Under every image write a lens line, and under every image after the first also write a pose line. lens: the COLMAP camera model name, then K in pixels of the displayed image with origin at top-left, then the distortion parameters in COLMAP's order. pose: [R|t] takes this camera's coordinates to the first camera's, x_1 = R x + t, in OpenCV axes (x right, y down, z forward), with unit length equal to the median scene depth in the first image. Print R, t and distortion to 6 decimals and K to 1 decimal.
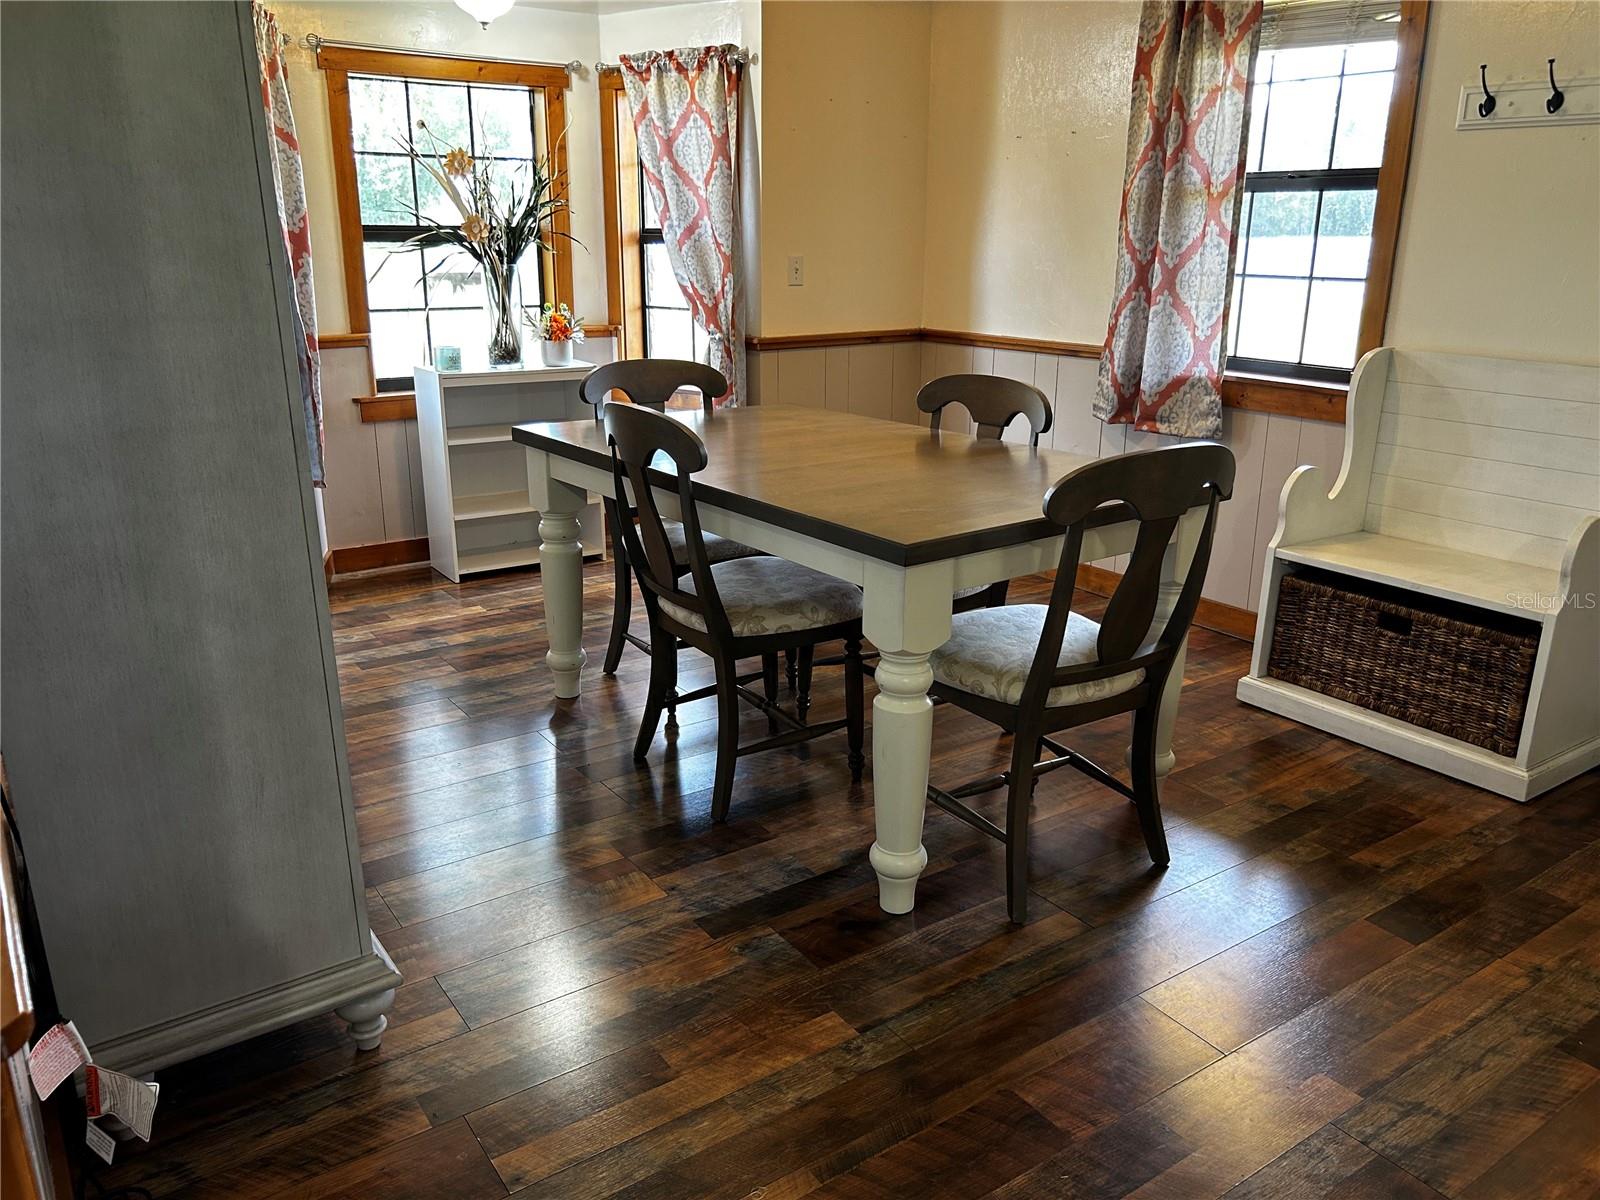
lens RADIAL K [[1208.4, 0, 794.3], [0, 1208.4, 584.7], [0, 0, 1]] dist [0.061433, -0.068442]
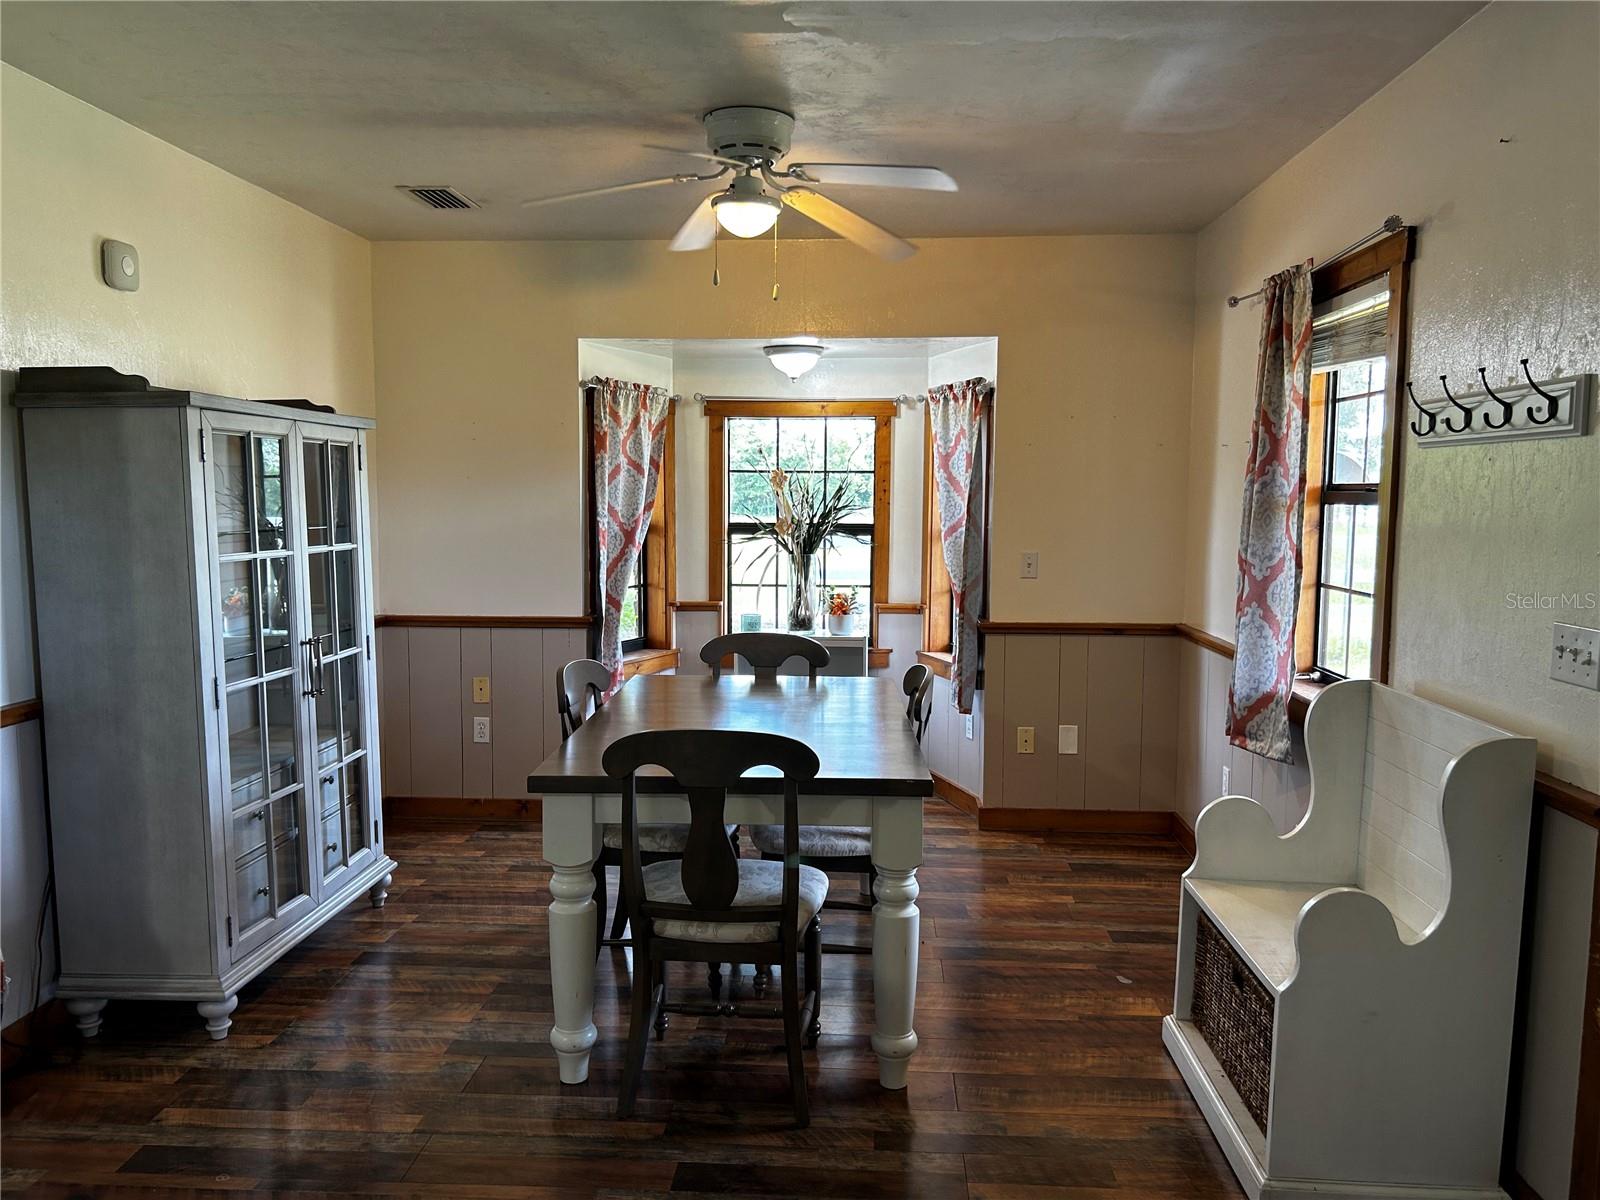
lens RADIAL K [[1208.4, 0, 789.8], [0, 1208.4, 609.1], [0, 0, 1]] dist [0.061433, -0.068442]
pose [[0.784664, 0.055986, -0.617388, 0.575472], [-0.174665, 0.975532, -0.133526, -0.042110], [0.594806, 0.212610, 0.775244, 0.039310]]
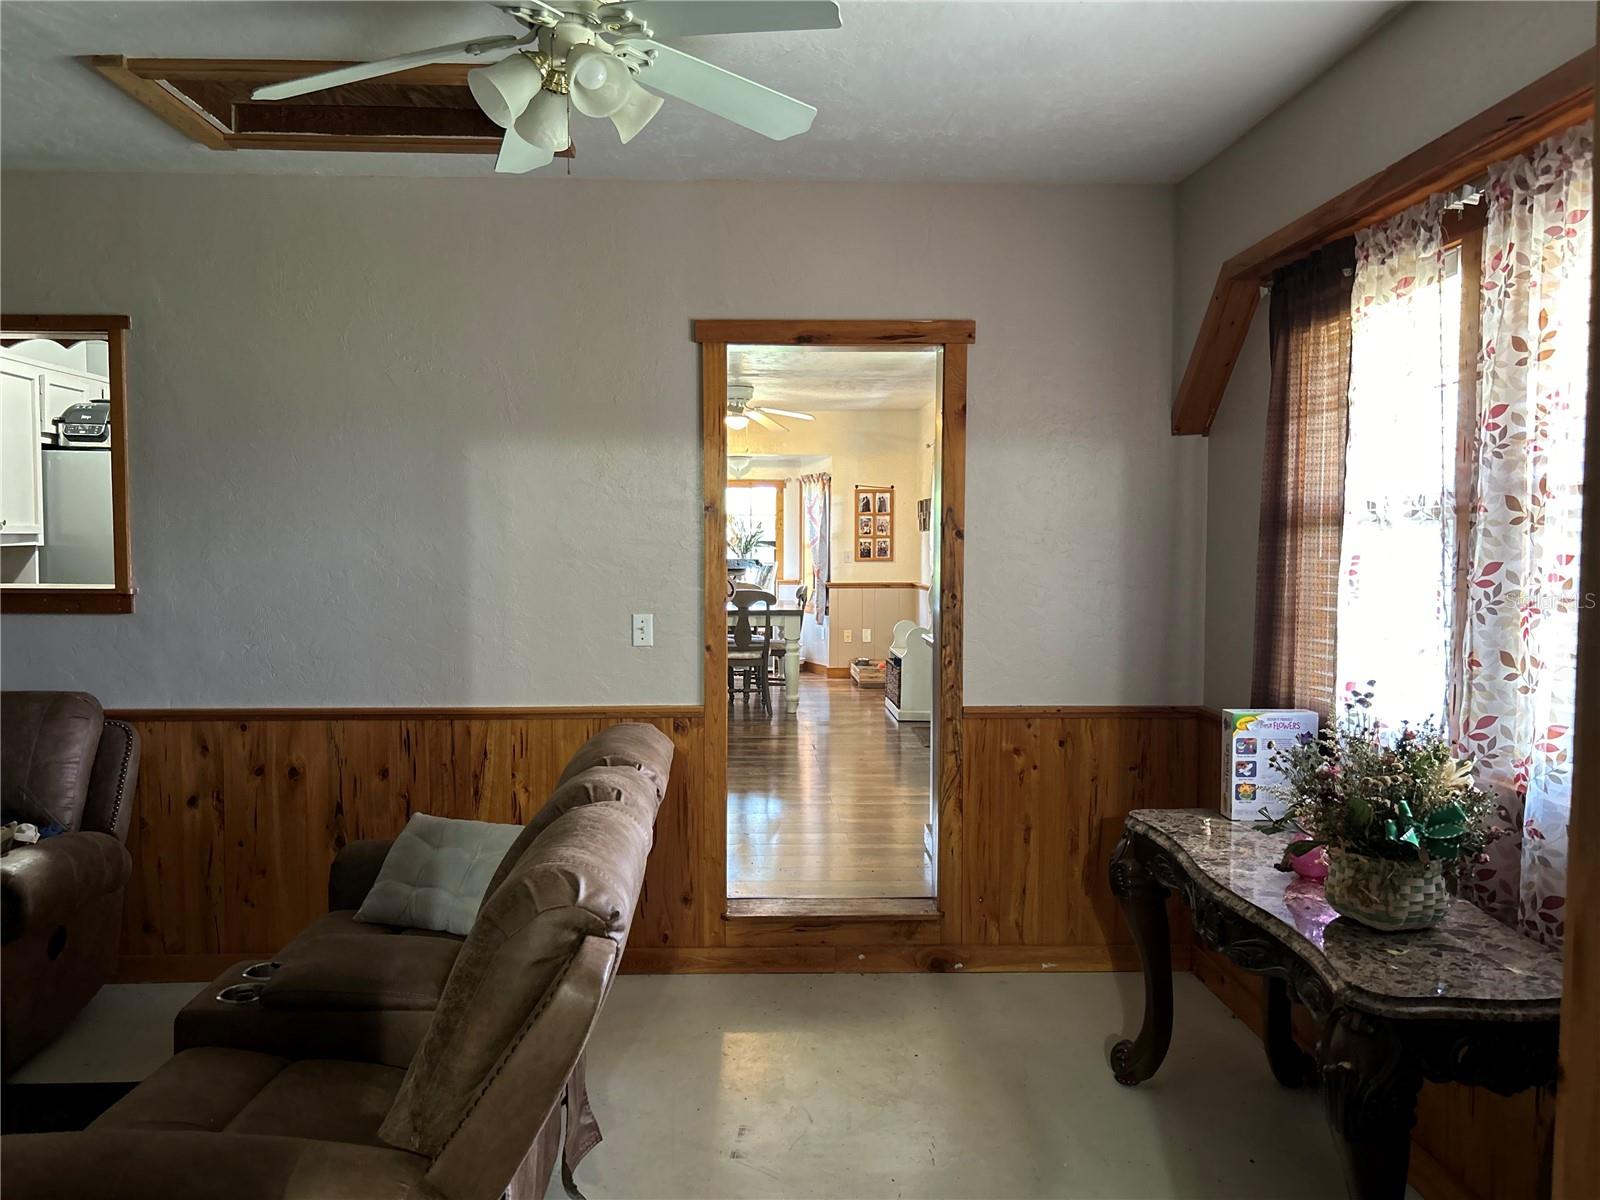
lens RADIAL K [[1208.4, 0, 796.5], [0, 1208.4, 602.2], [0, 0, 1]] dist [0.061433, -0.068442]
pose [[0.852243, 0.020240, -0.522754, 1.319693], [-0.141949, 0.970710, -0.193835, 0.346008], [0.503519, 0.239399, 0.830155, -1.147712]]
